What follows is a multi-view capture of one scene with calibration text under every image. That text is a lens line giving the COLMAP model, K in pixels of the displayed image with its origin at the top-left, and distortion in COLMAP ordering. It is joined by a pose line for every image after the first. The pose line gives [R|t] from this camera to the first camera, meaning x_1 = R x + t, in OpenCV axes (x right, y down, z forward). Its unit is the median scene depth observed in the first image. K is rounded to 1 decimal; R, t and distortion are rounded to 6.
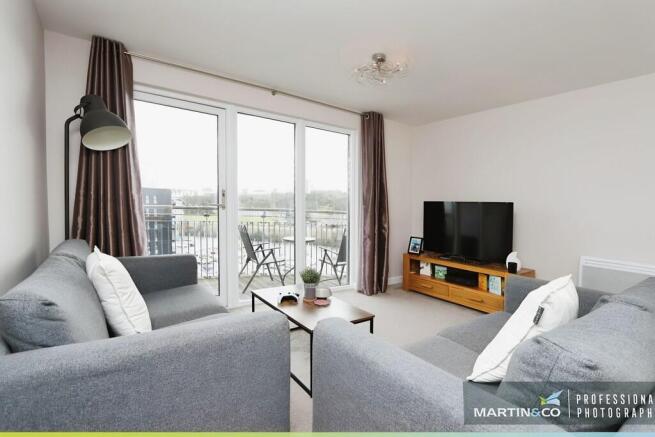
lens RADIAL K [[304.8, 0, 333.2], [0, 304.8, 216.5], [0, 0, 1]] dist [-0.017062, 0.002321]
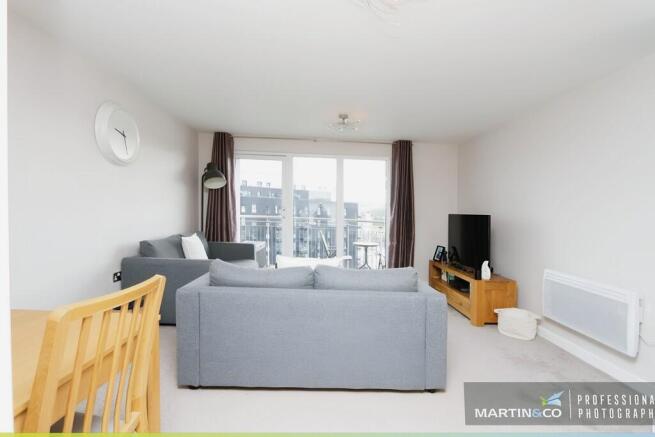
lens RADIAL K [[304.8, 0, 333.7], [0, 304.8, 217.6], [0, 0, 1]] dist [-0.017062, 0.002321]
pose [[0.836612, 0.006972, -0.547752, 0.700890], [-0.026295, 0.999277, -0.027443, 0.006203], [0.547165, 0.037362, 0.836191, -0.178262]]
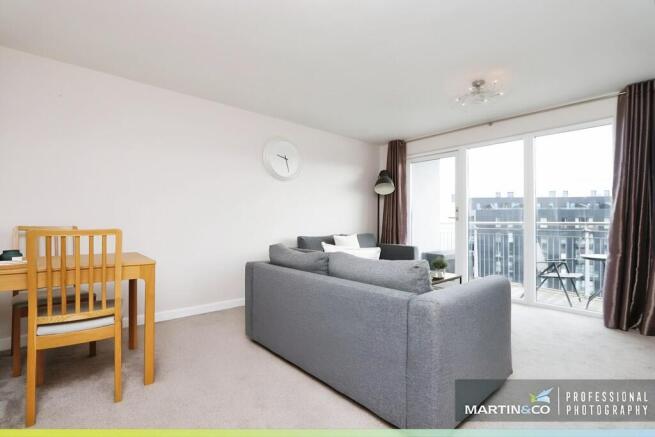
lens RADIAL K [[304.8, 0, 329.7], [0, 304.8, 223.2], [0, 0, 1]] dist [-0.017062, 0.002321]
pose [[0.104888, -0.028879, -0.994065, 0.931504], [-0.038094, 0.998728, -0.033034, 0.052390], [0.993754, 0.041333, 0.103654, 0.257901]]
